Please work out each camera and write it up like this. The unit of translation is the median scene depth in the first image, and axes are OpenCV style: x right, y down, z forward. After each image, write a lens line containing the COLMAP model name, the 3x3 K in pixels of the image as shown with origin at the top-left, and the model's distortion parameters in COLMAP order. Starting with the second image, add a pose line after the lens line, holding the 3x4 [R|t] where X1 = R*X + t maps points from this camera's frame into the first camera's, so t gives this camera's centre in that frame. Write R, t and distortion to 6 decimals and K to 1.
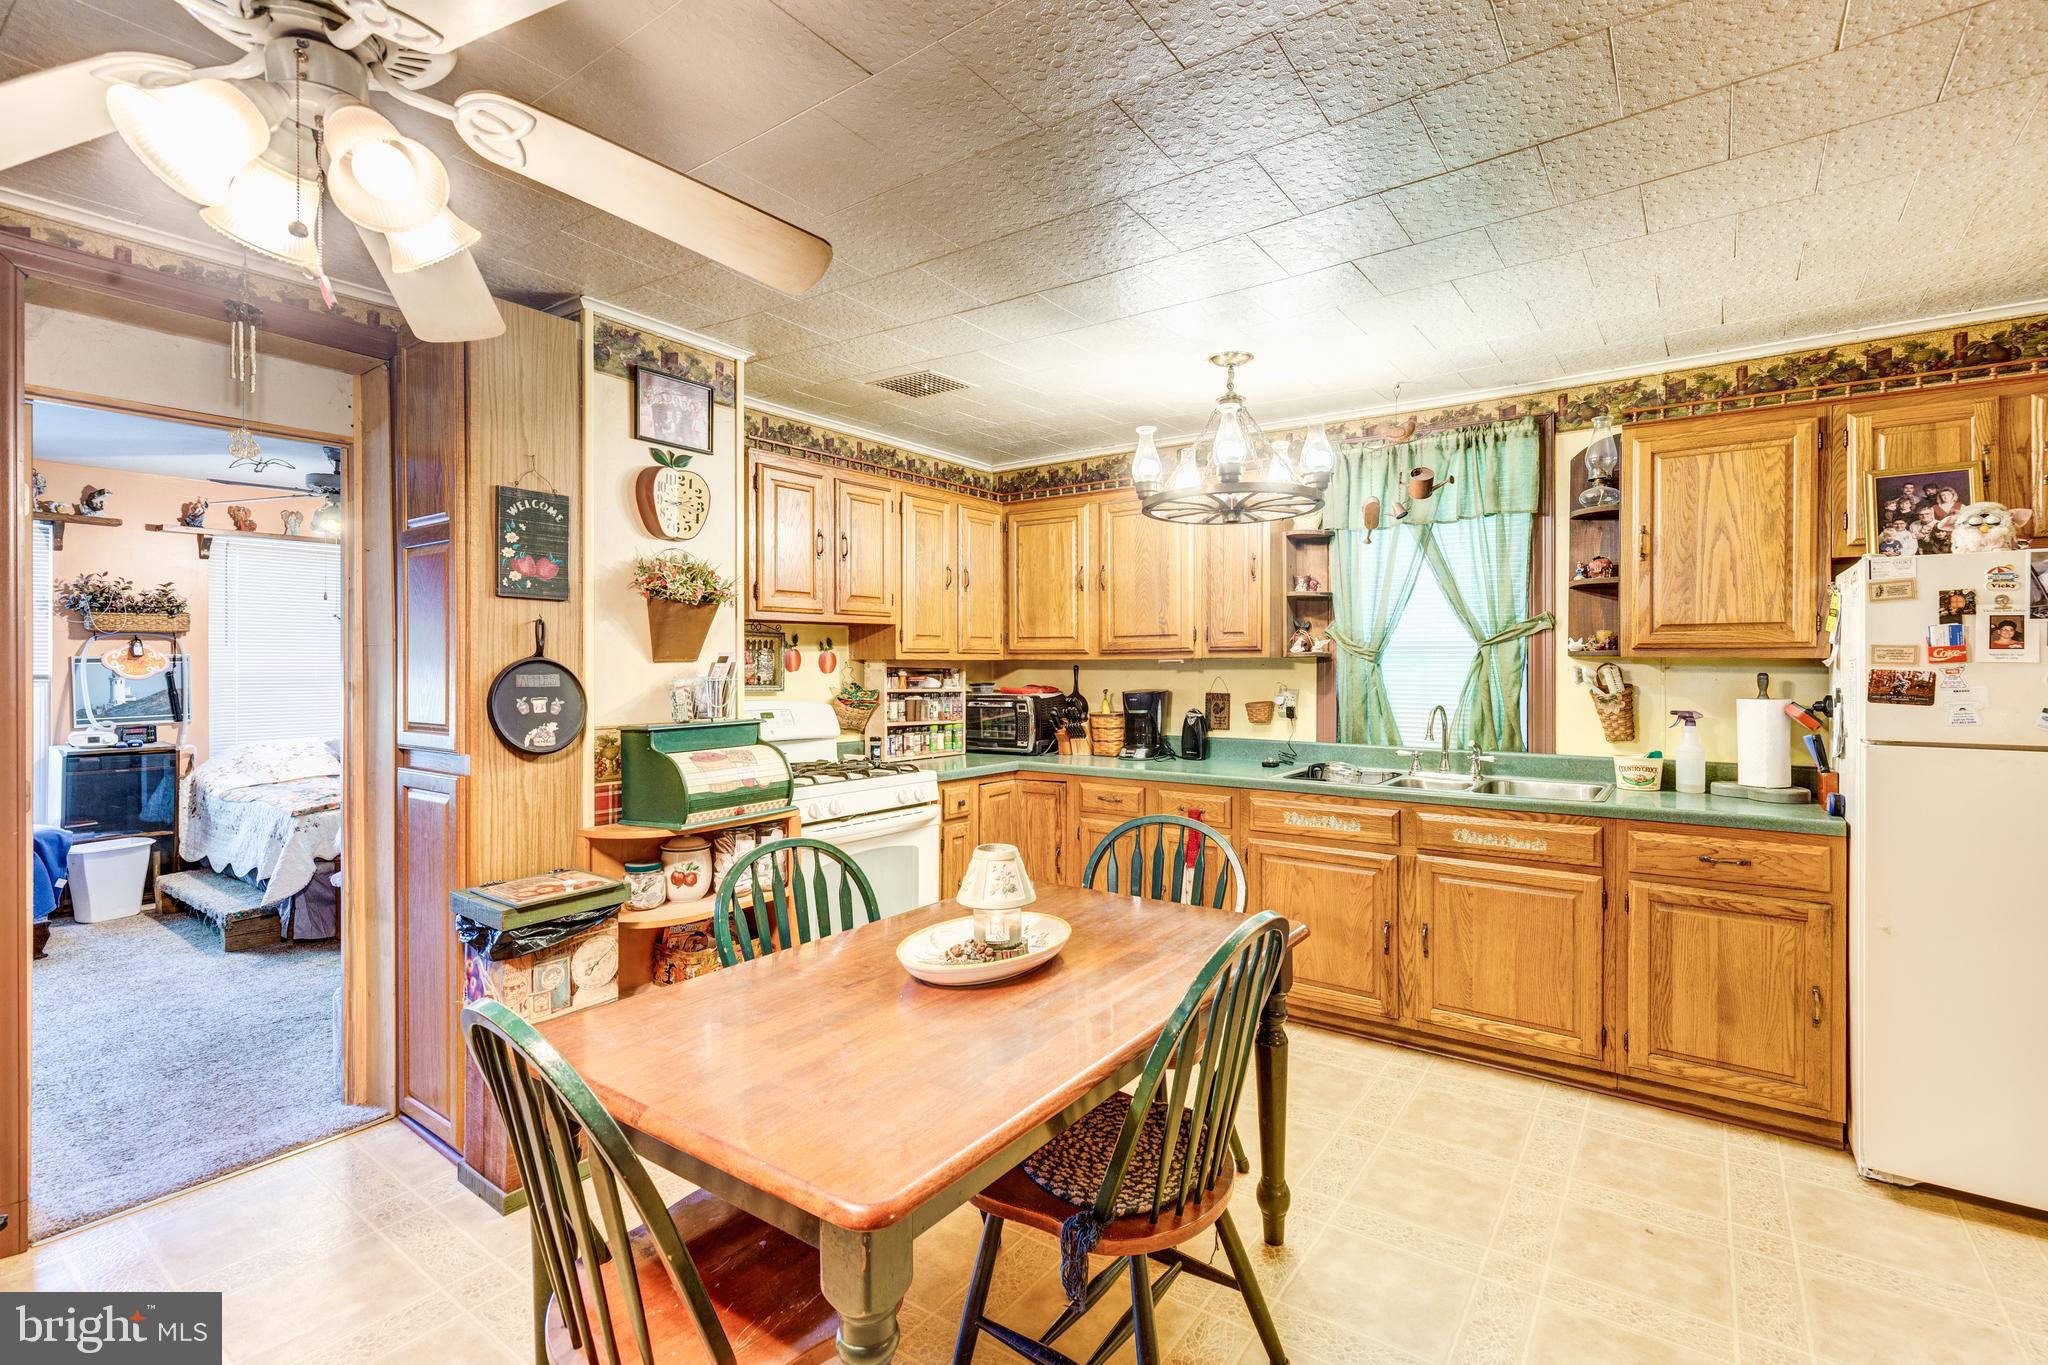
lens RADIAL K [[925.9, 0, 1021.0], [0, 925.9, 667.5], [0, 0, 1]] dist [0.003448, -0.000220]
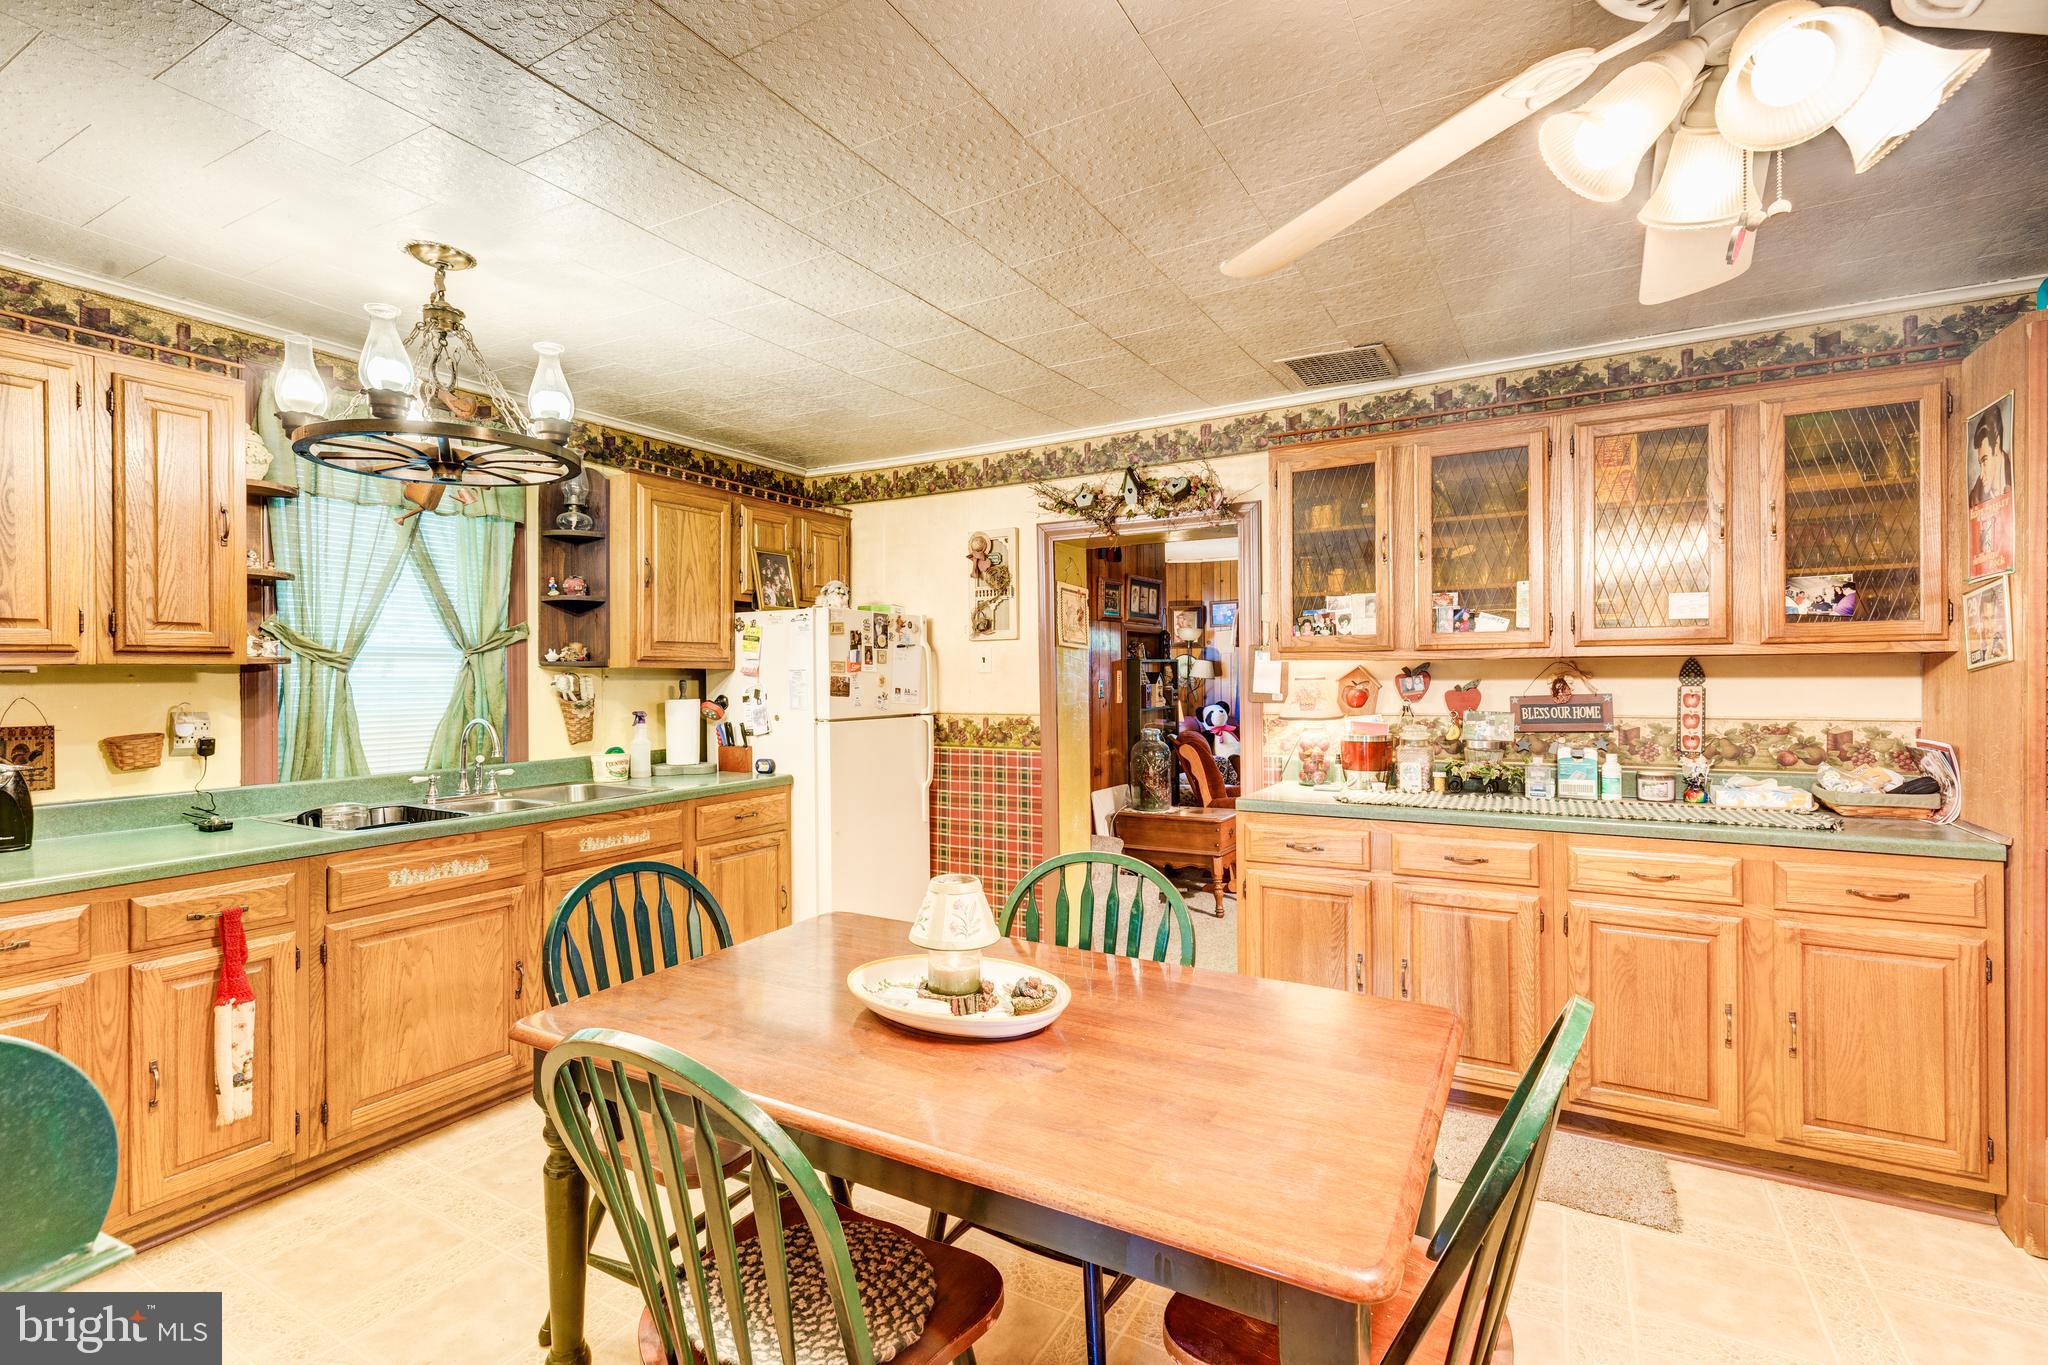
lens RADIAL K [[921.4, 0, 1034.3], [0, 921.4, 689.3], [0, 0, 1]] dist [0.001543, -0.000534]
pose [[-0.110331, -0.014227, 0.993793, -0.523300], [0.009636, 0.999835, 0.015383, 0.003083], [-0.993848, 0.011274, -0.110175, 0.585156]]
